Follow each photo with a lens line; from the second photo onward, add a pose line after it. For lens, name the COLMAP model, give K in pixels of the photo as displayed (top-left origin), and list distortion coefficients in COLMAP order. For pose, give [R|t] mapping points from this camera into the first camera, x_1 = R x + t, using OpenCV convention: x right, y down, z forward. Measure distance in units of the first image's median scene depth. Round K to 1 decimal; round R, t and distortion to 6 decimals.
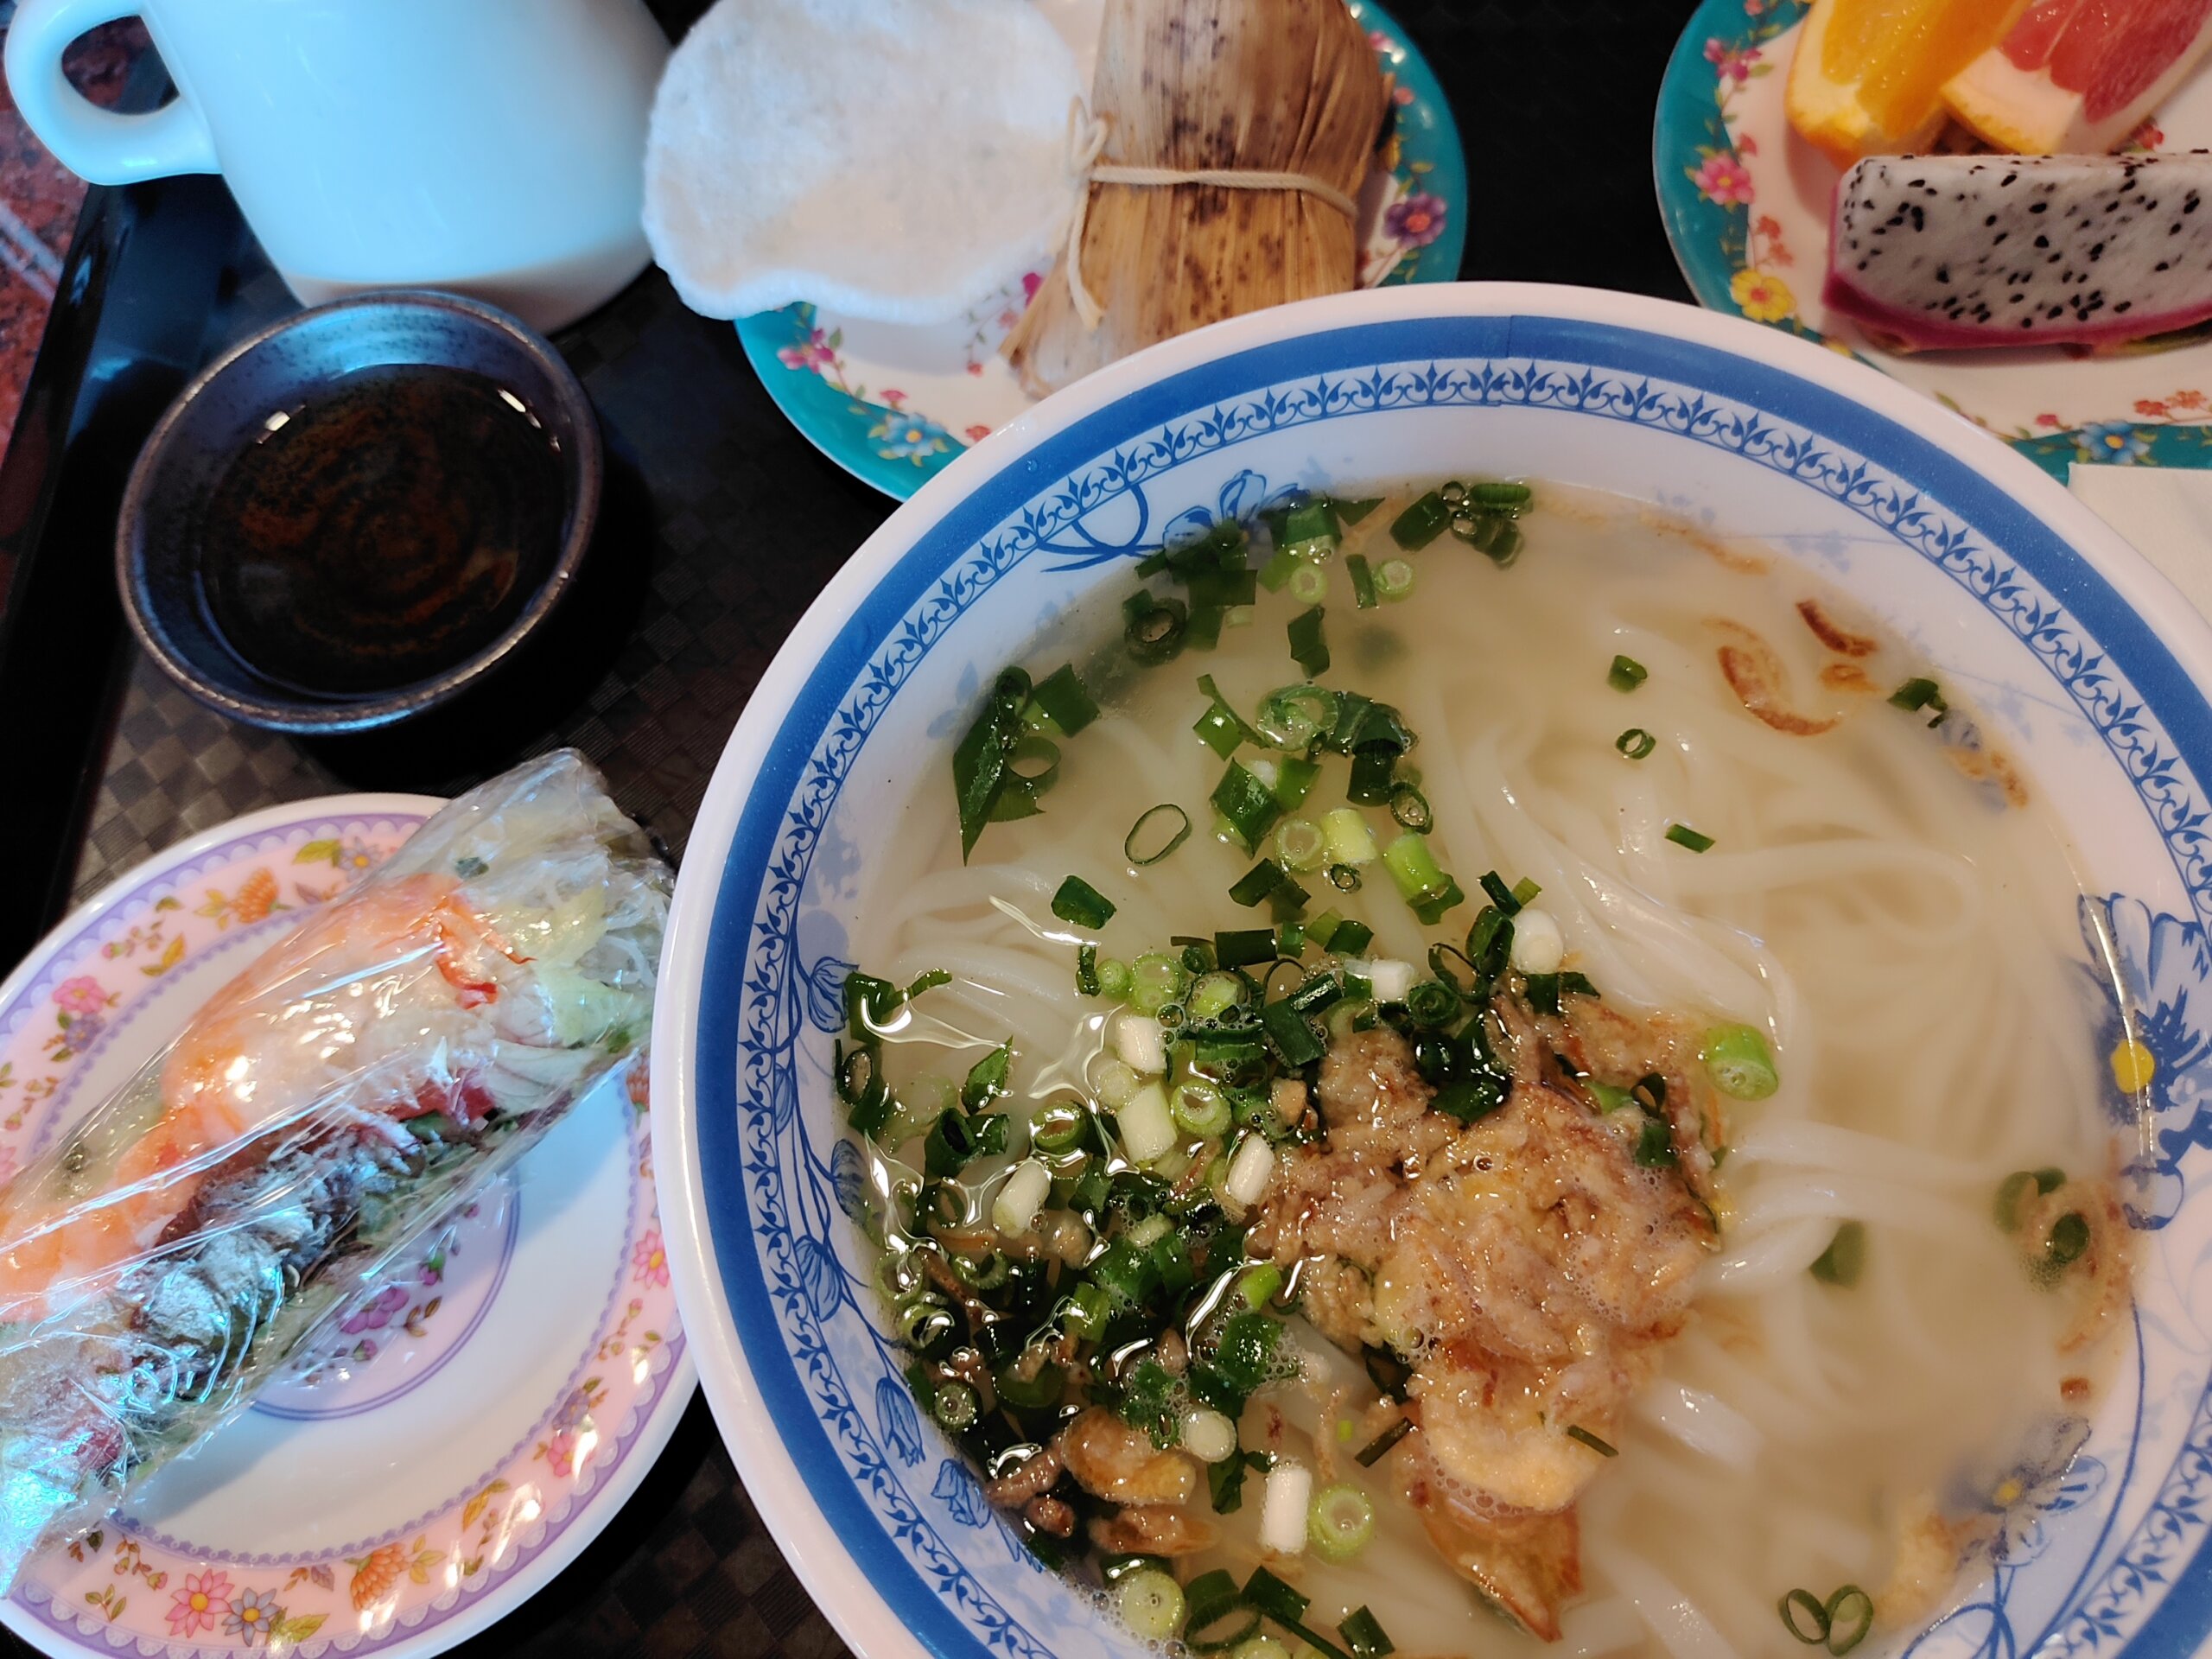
lens RADIAL K [[1744.6, 0, 1106.0], [0, 1744.6, 829.5], [0, 0, 1]] dist [0.003118, 0.003756]
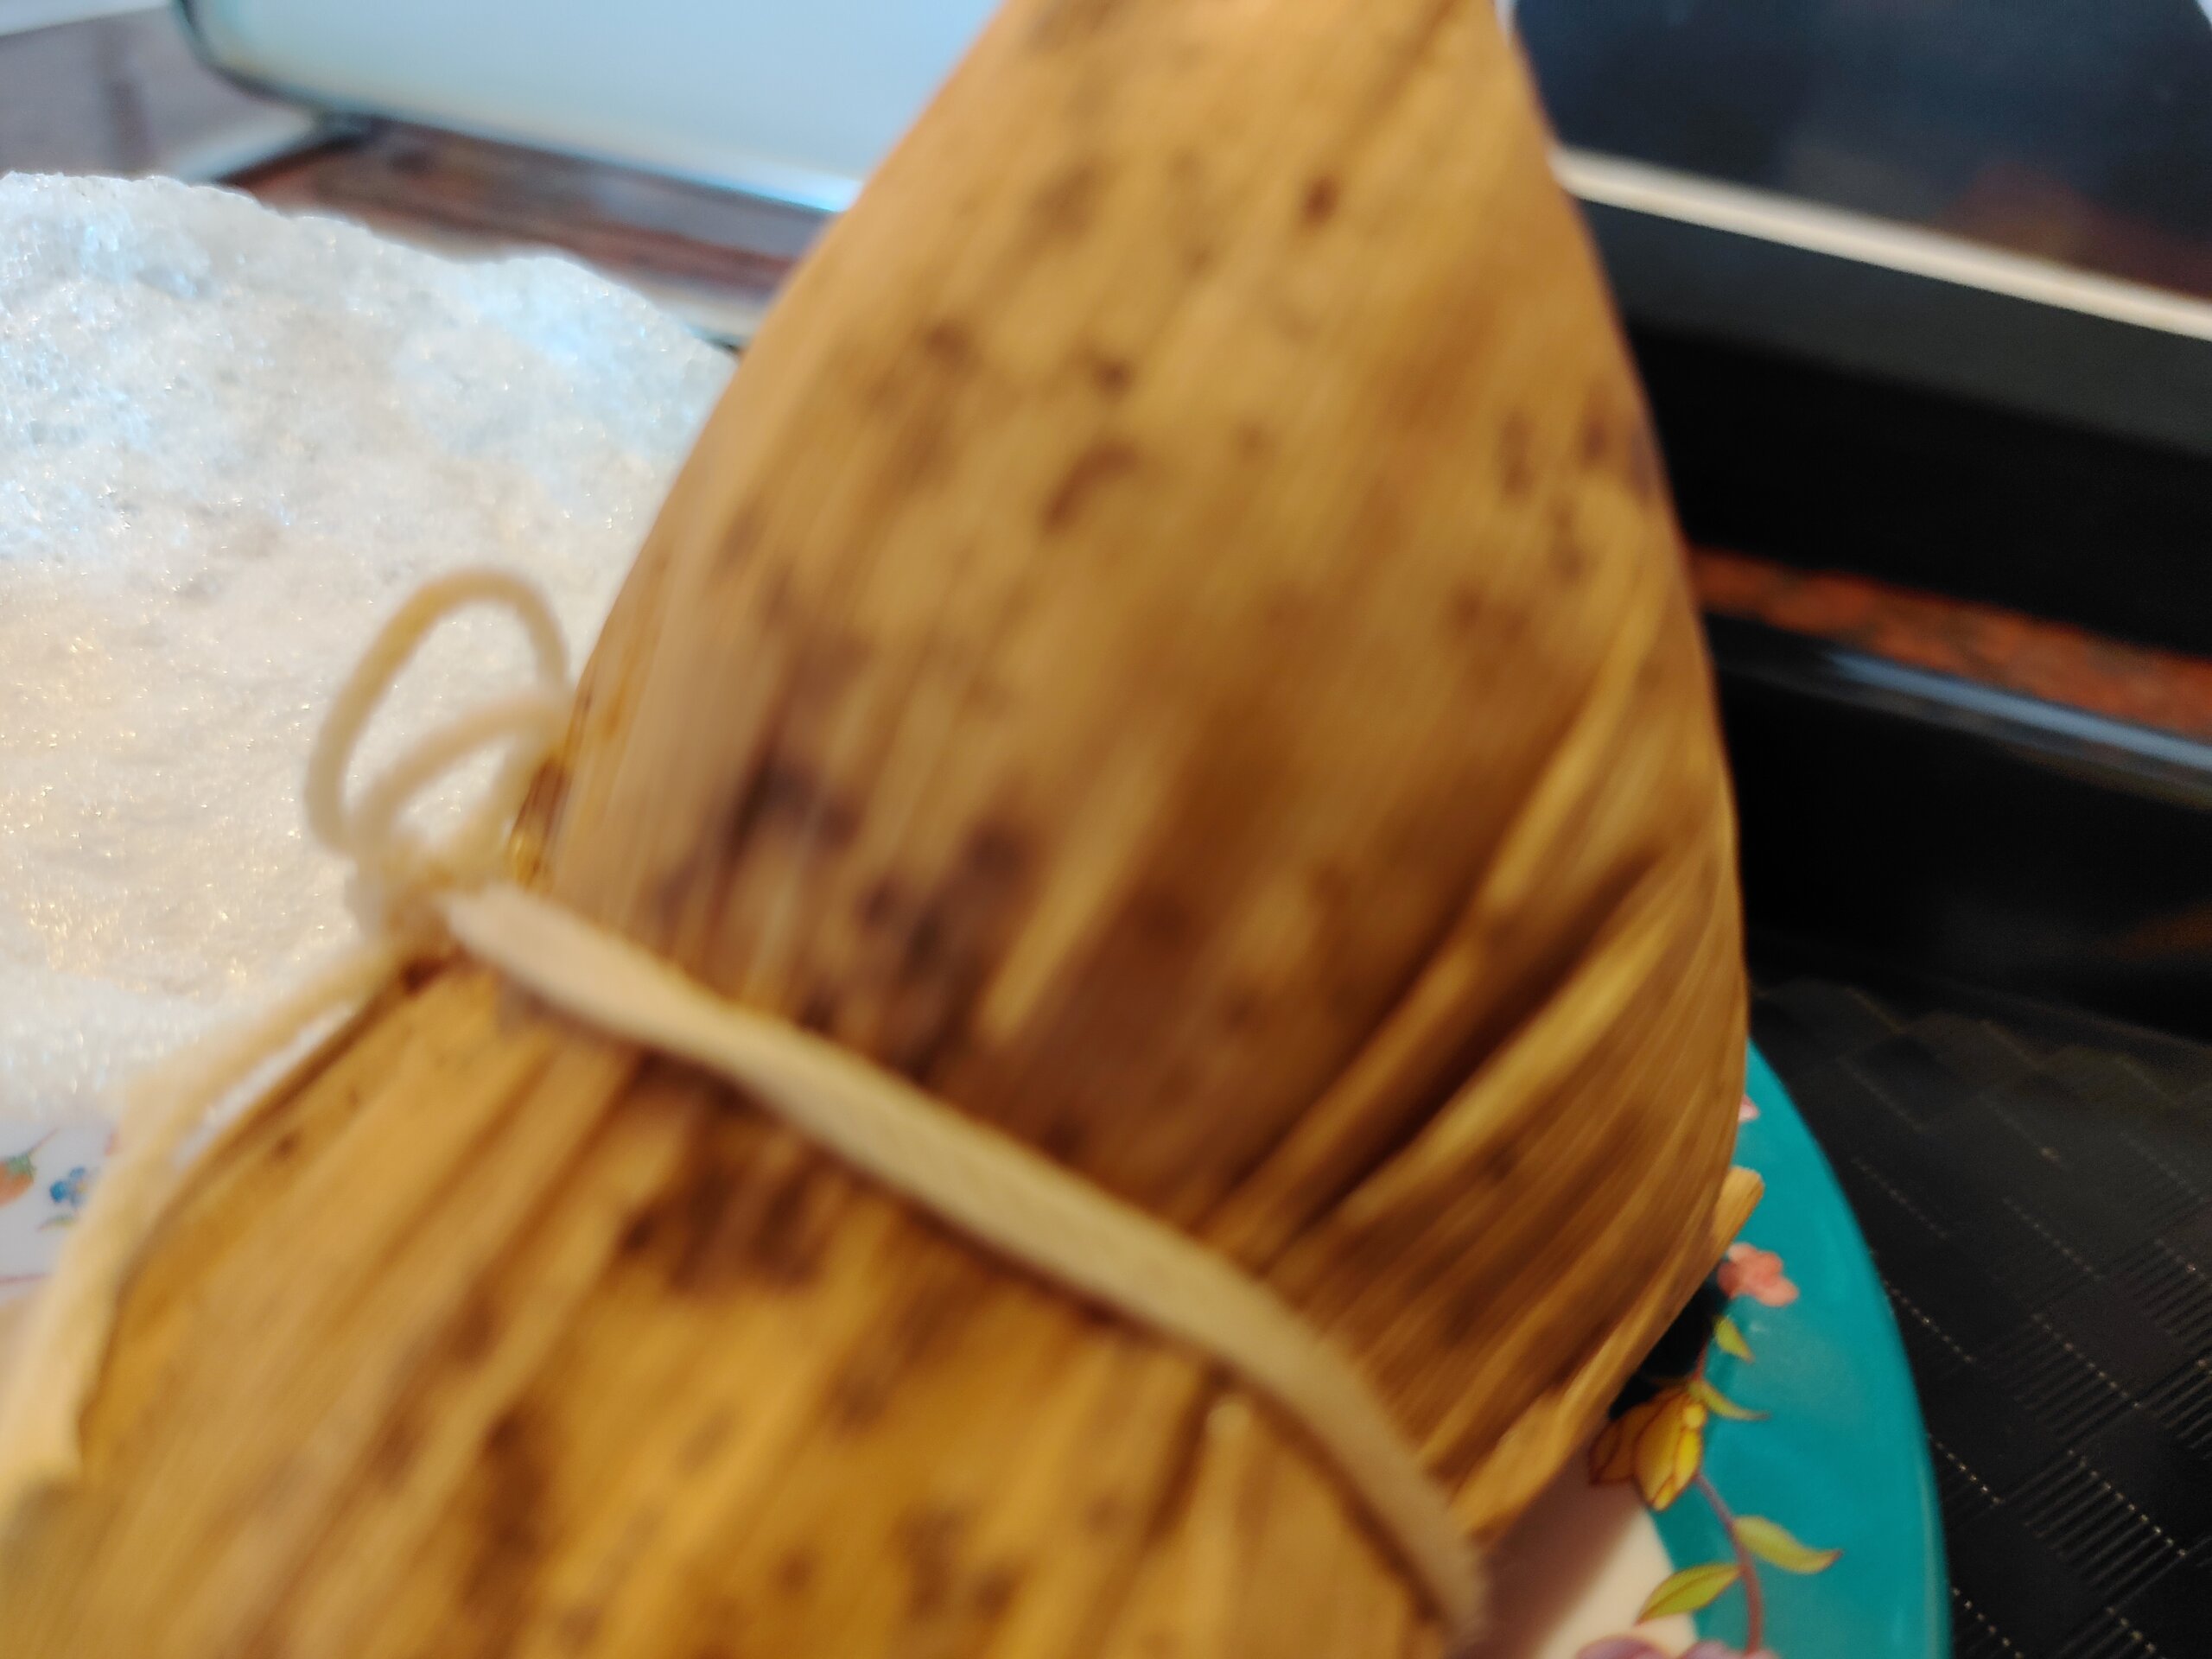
lens RADIAL K [[1744.6, 0, 1106.0], [0, 1744.6, 829.5], [0, 0, 1]] dist [0.003118, 0.003756]
pose [[0.895998, 0.405275, -0.181492, 0.110444], [-0.433819, 0.711629, -0.552617, -0.303073], [-0.094807, 0.573878, 0.813434, 0.827508]]
